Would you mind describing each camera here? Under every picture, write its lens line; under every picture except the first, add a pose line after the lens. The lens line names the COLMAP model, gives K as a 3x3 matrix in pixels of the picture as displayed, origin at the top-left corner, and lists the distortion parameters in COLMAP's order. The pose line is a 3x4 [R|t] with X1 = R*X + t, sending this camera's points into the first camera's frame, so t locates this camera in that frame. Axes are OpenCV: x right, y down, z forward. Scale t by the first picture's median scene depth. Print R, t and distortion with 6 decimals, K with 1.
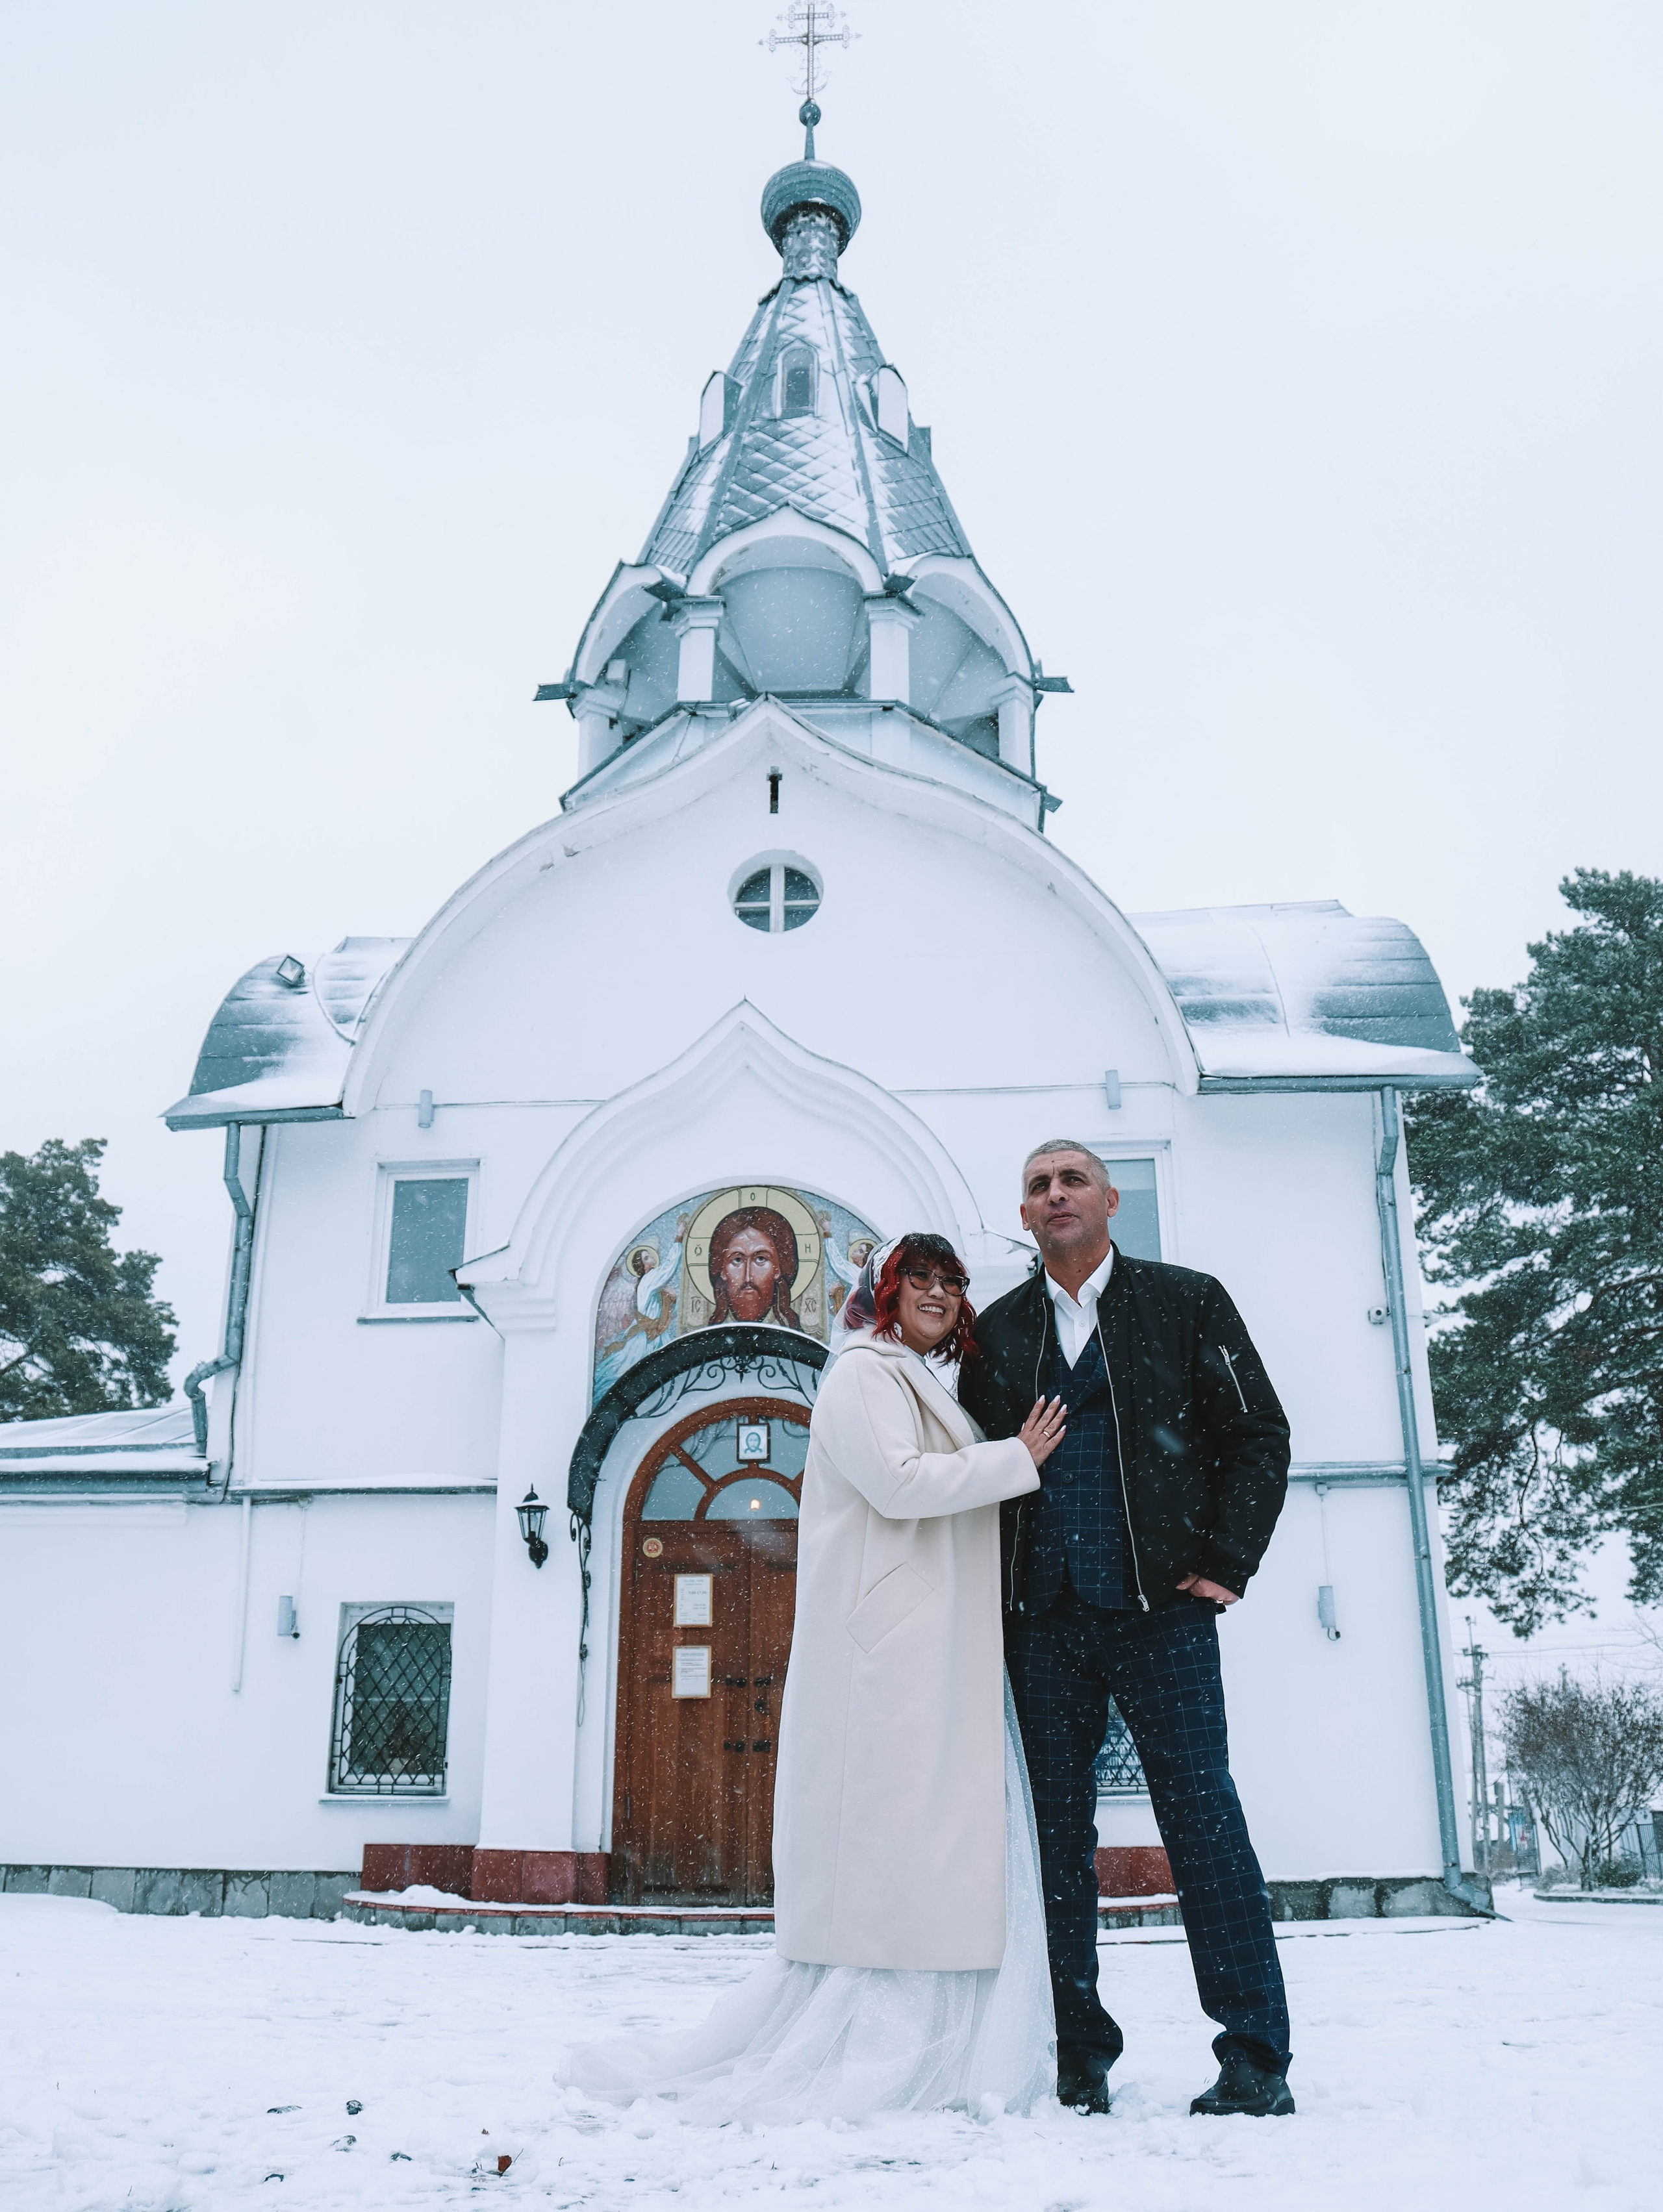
lens RADIAL K [[1780.6, 0, 826.6], [0, 1780.6, 1259.1], [0, 0, 1]] dist [-0.132329, 0.076370]
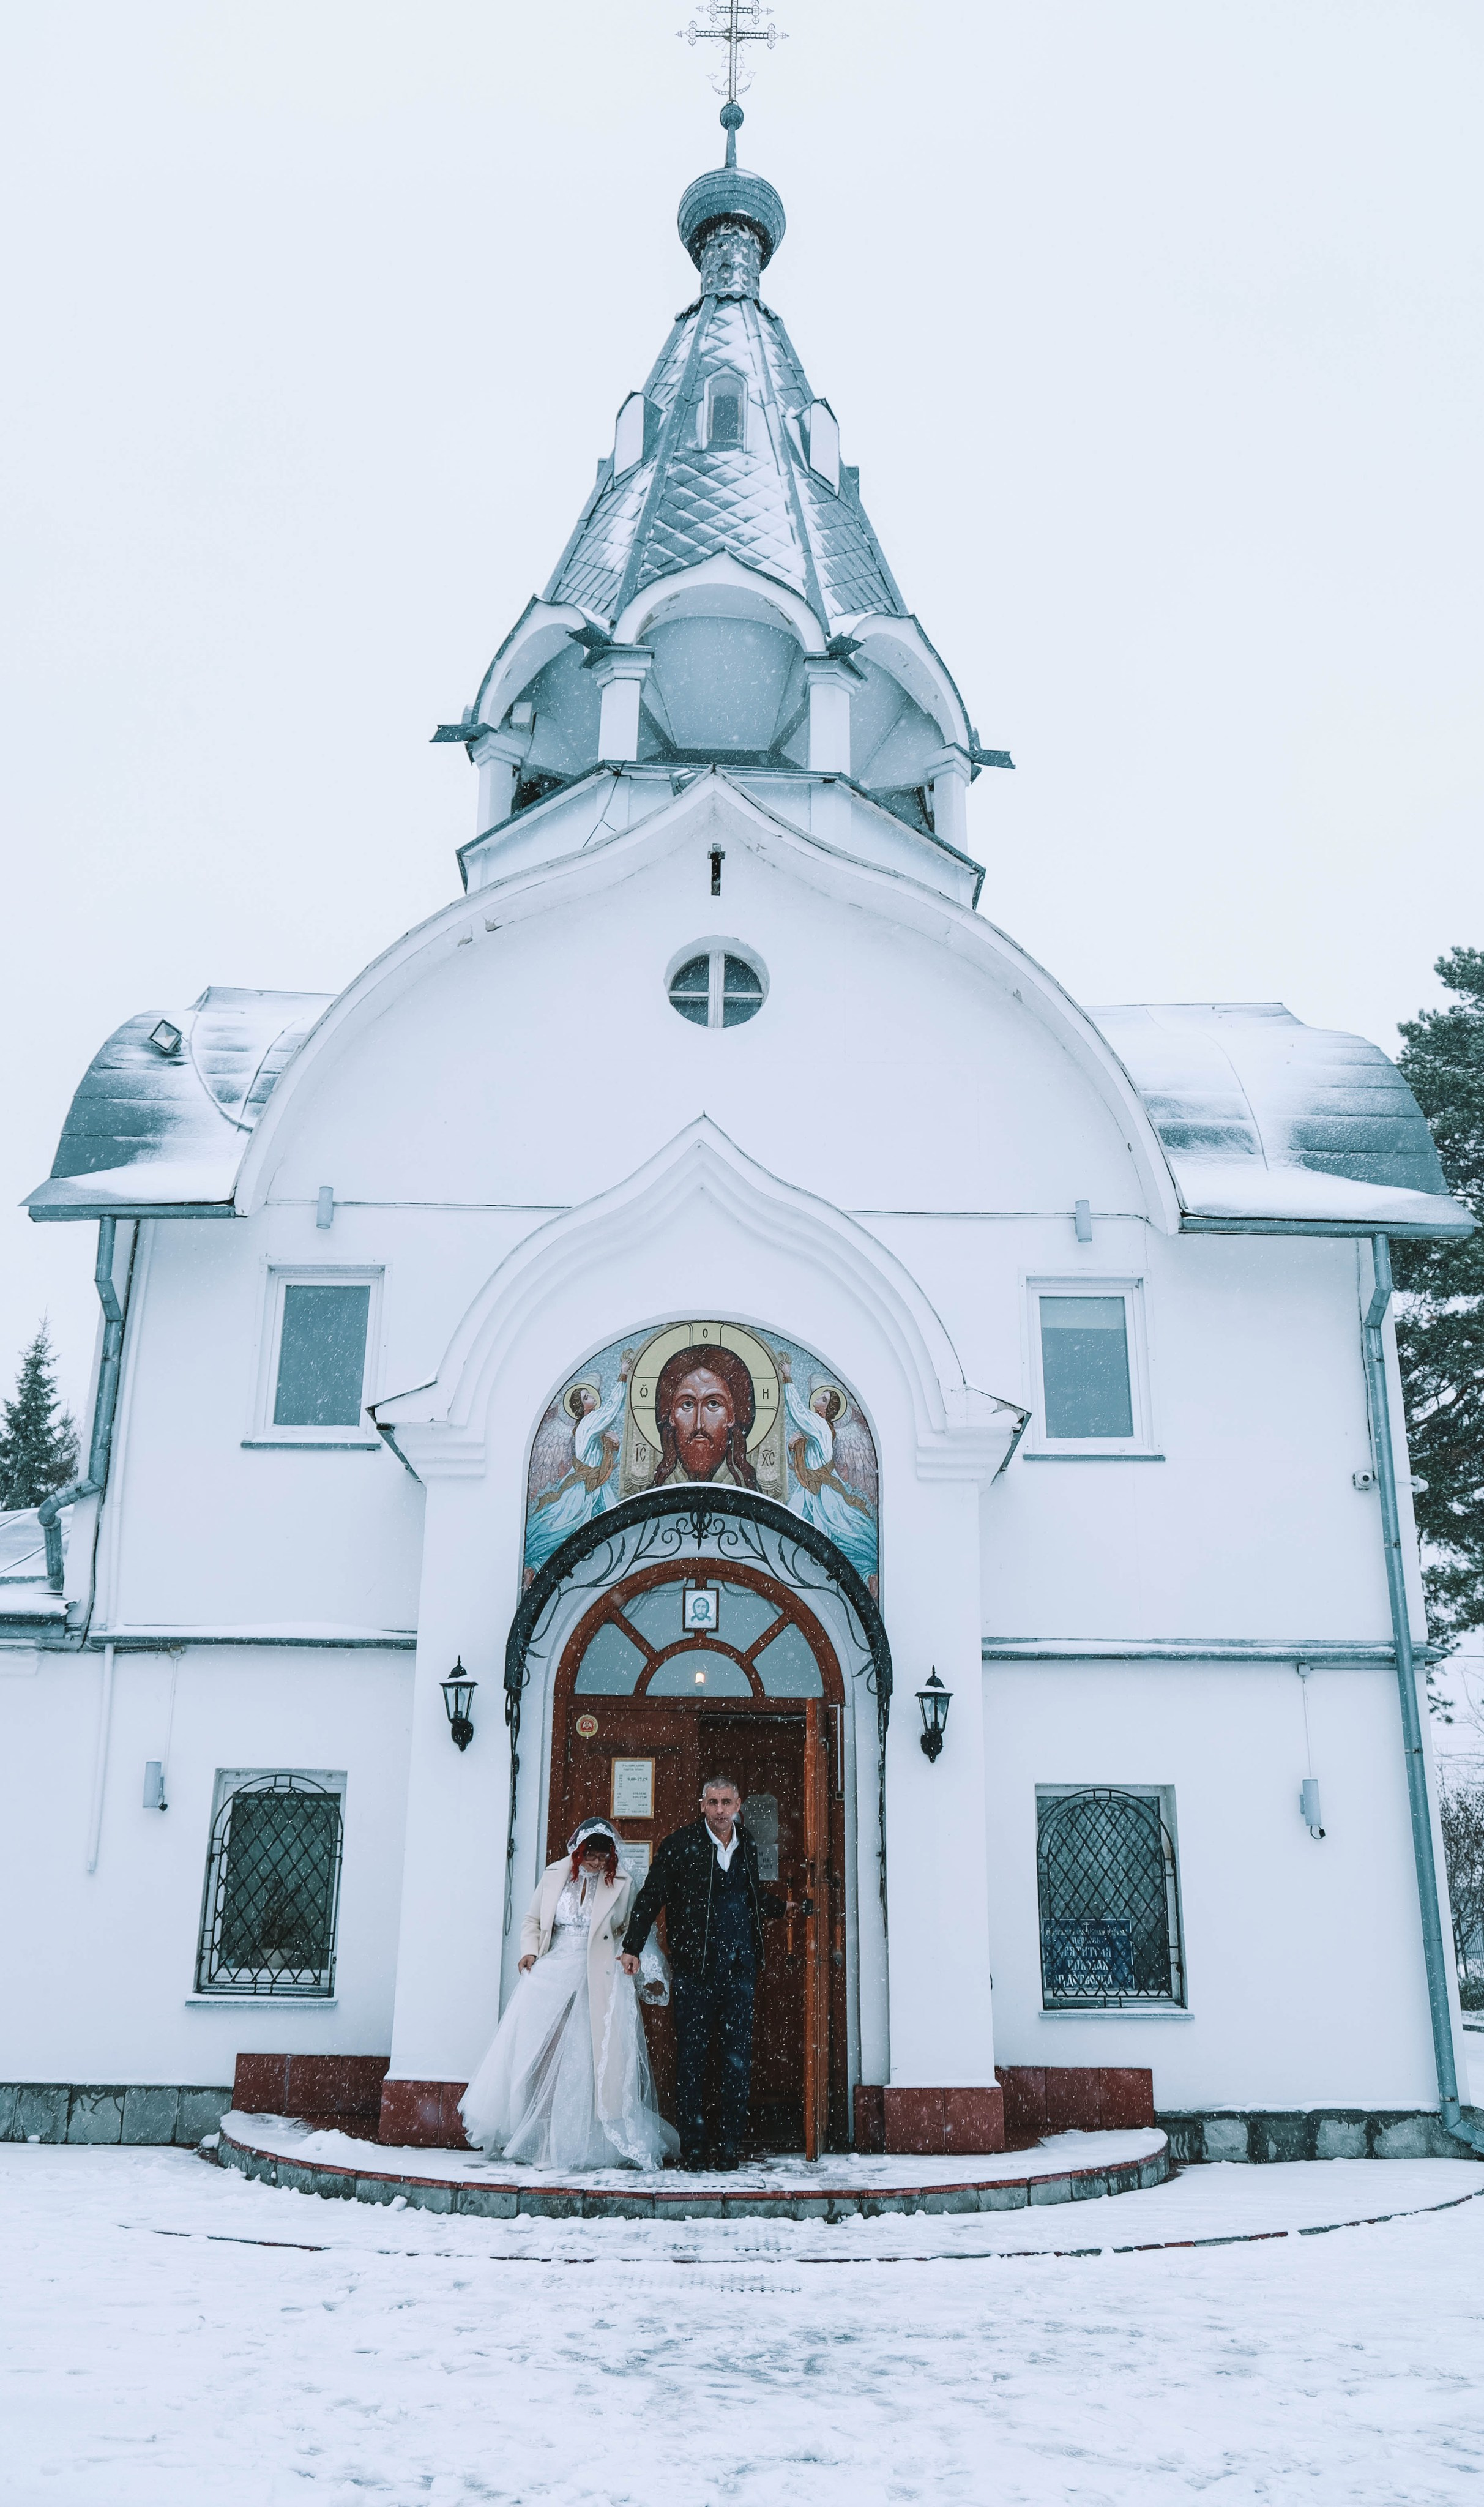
lens RADIAL K [[1780.9, 0, 613.5], [0, 1780.9, 1147.7], [0, 0, 1]] dist [-0.102342, 0.091186]
pose [[0.997188, 0.041377, 0.062489, -0.139072], [-0.039155, 0.998571, -0.036385, -0.088771], [-0.063905, 0.033836, 0.997382, 0.091247]]
